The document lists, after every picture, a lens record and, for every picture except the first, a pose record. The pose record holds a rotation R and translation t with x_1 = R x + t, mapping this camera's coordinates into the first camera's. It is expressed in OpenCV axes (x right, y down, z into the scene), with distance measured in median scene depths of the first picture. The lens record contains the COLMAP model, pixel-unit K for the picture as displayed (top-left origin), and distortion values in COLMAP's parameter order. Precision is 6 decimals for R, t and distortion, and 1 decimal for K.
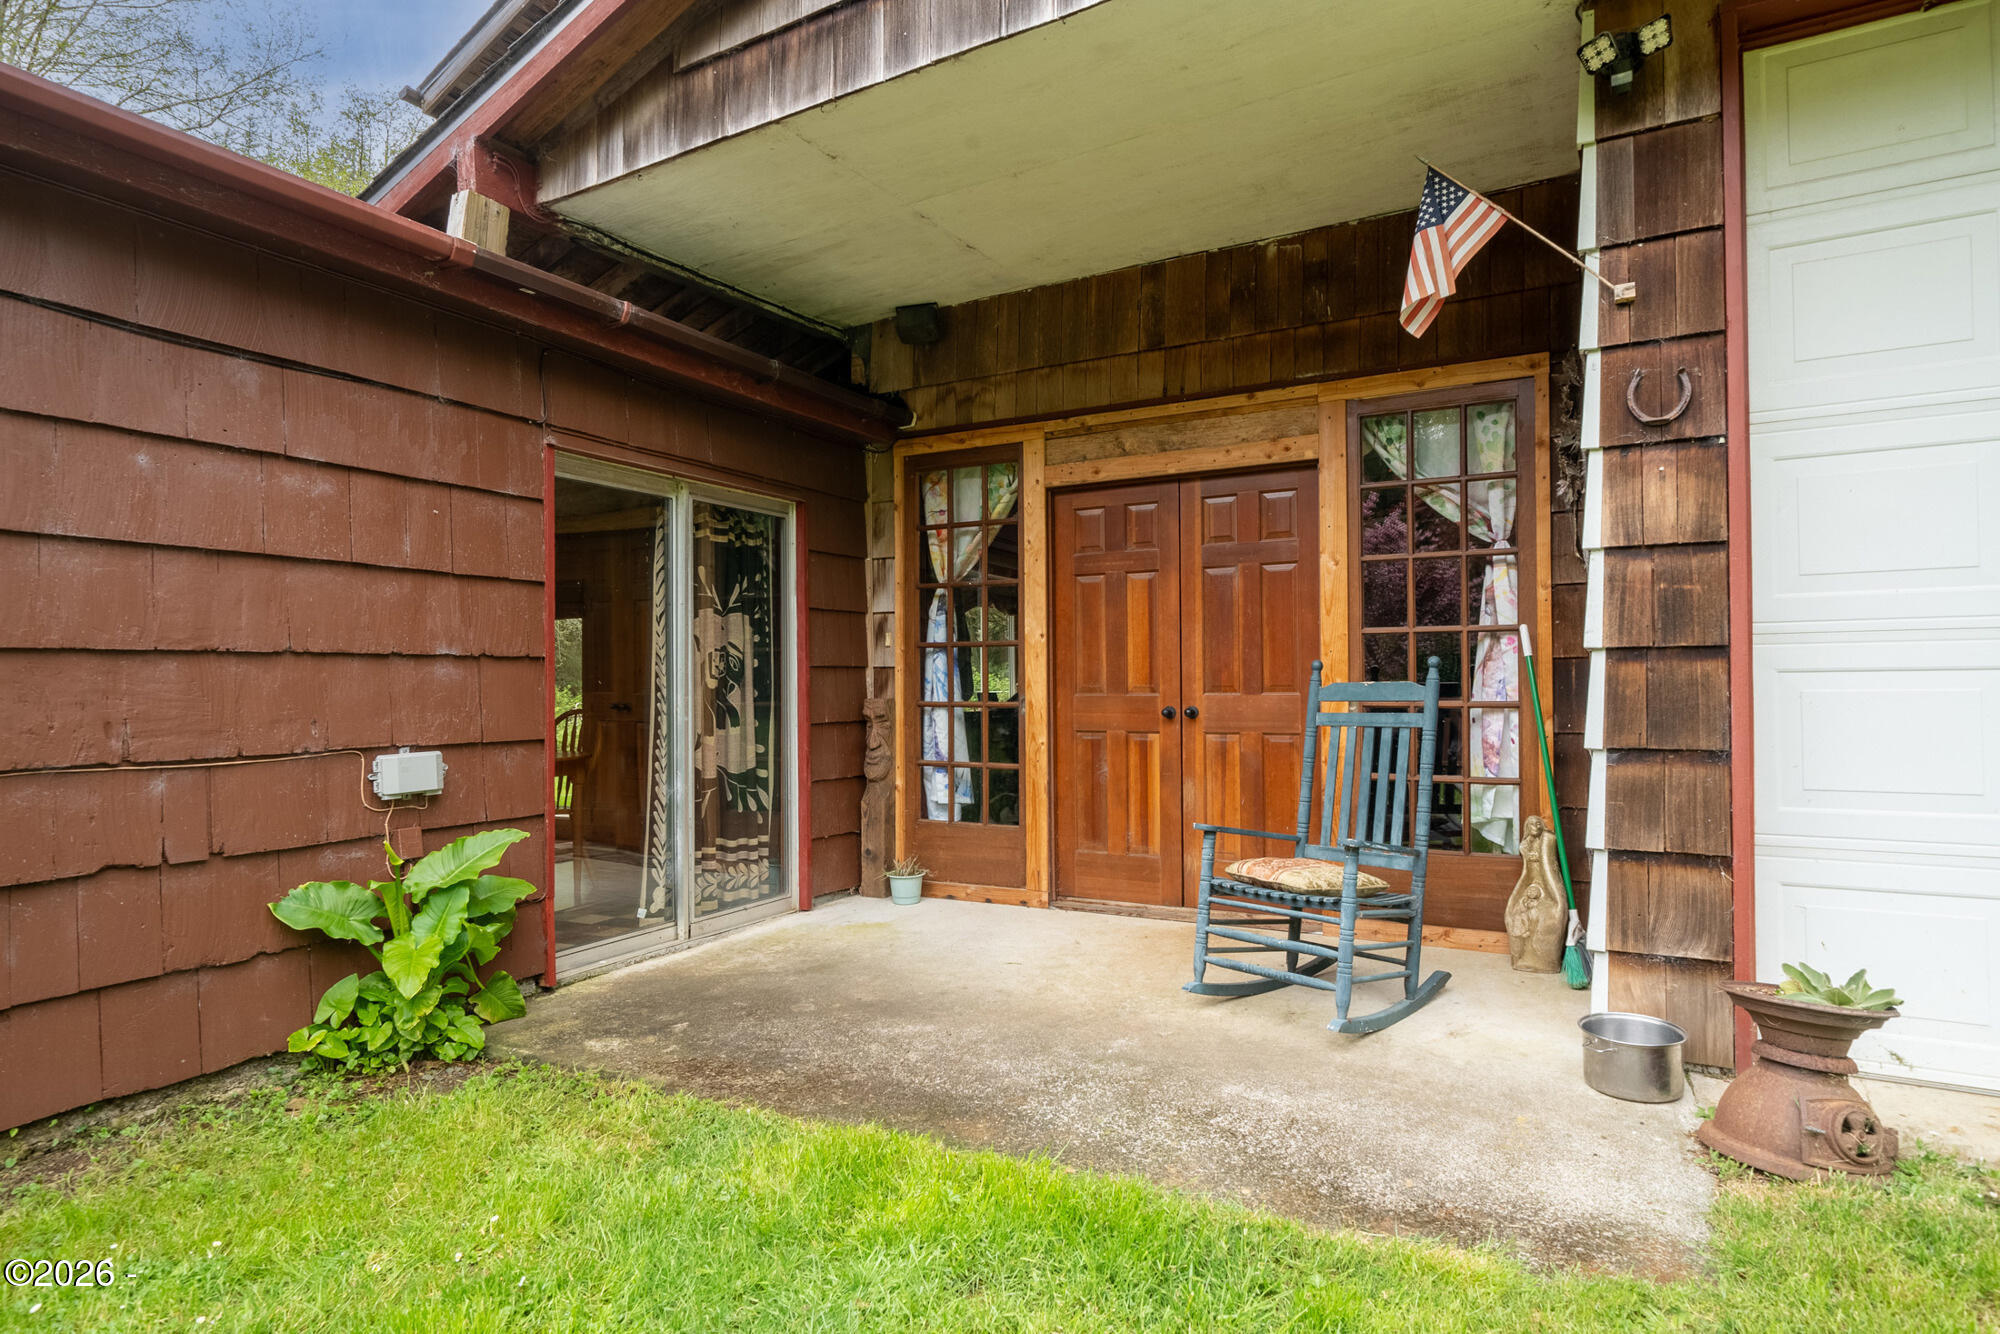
lens RADIAL K [[1026.2, 0, 995.9], [0, 1026.2, 669.1], [0, 0, 1]] dist [-0.005756, -0.000540]
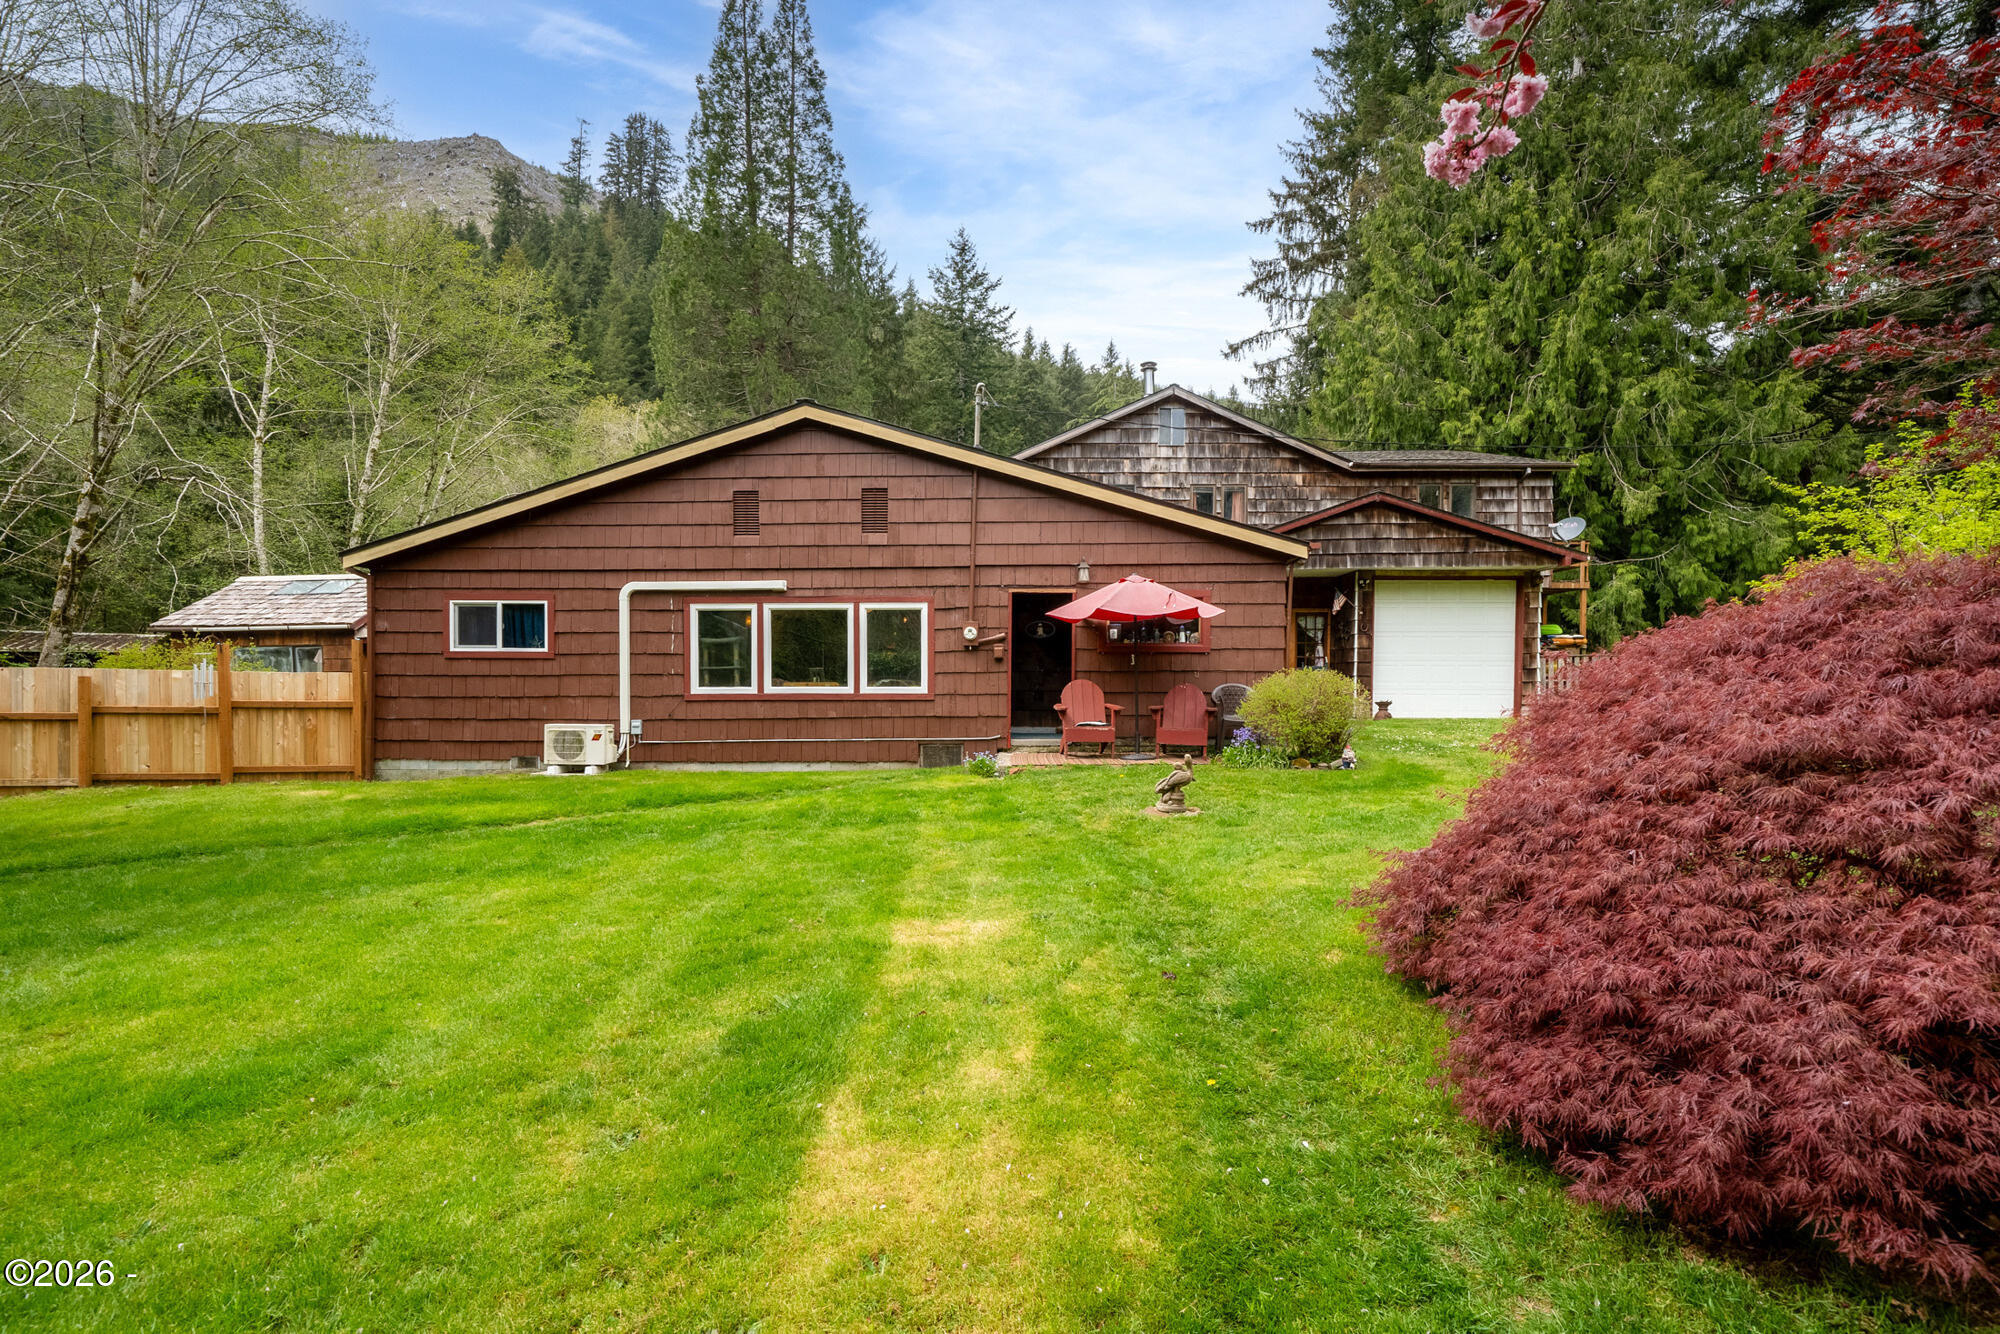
lens RADIAL K [[932.7, 0, 999.8], [0, 932.7, 680.2], [0, 0, 1]] dist [0.006448, 0.001301]
pose [[0.888645, 0.010010, 0.458486, -3.122405], [-0.012870, 0.999912, 0.003113, 0.080148], [-0.458415, -0.008667, 0.888696, -2.476855]]
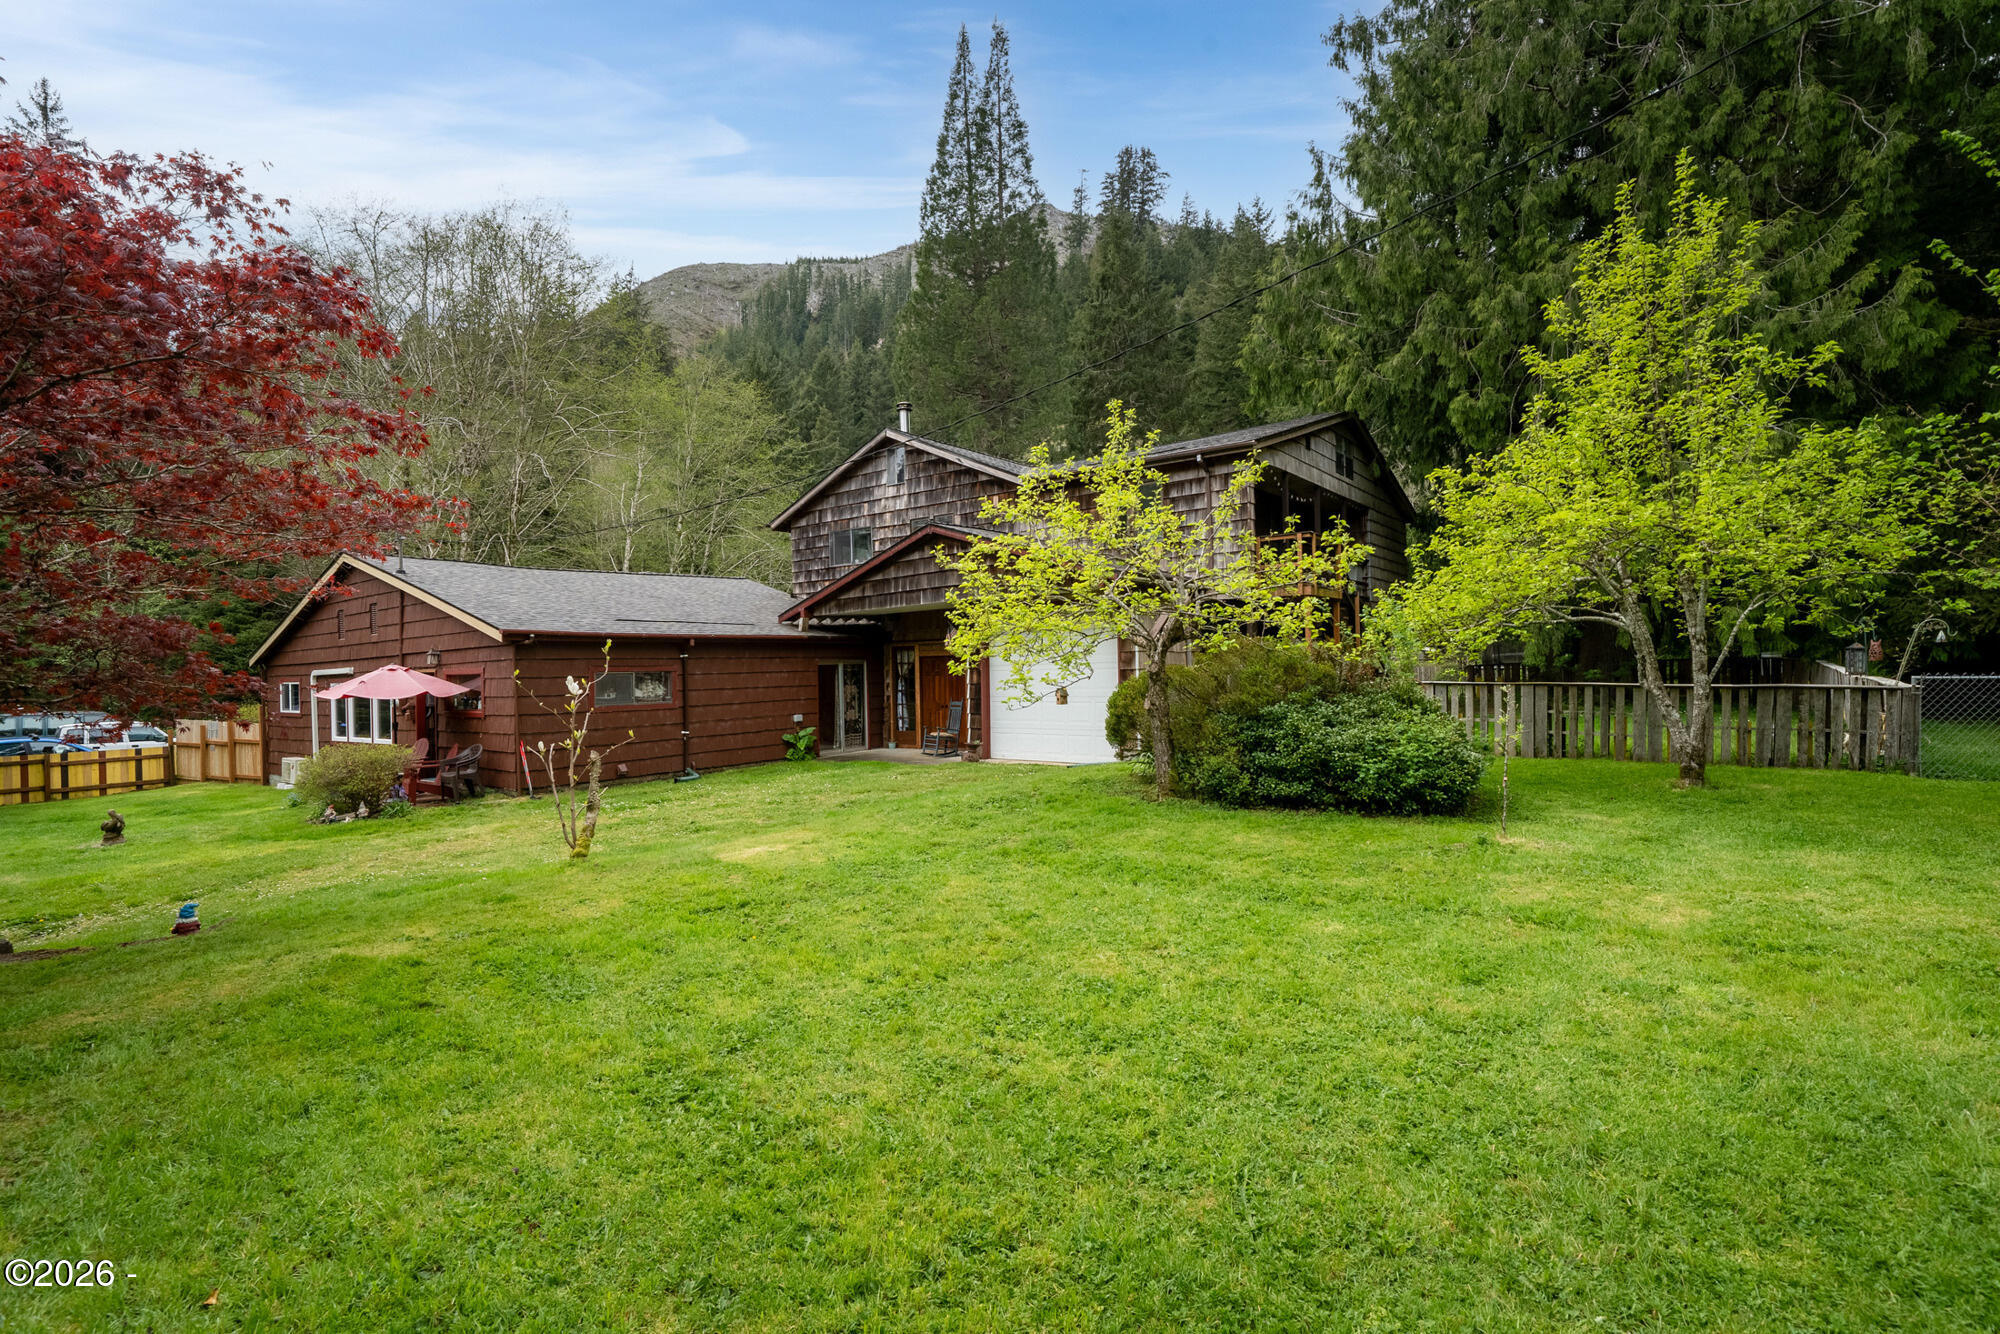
lens RADIAL K [[932.7, 0, 1002.6], [0, 932.7, 667.2], [0, 0, 1]] dist [0.006448, 0.001301]
pose [[0.988117, -0.018172, -0.152624, 1.197793], [0.019841, 0.999759, 0.009422, -0.185301], [0.152416, -0.012338, 0.988239, -3.460113]]
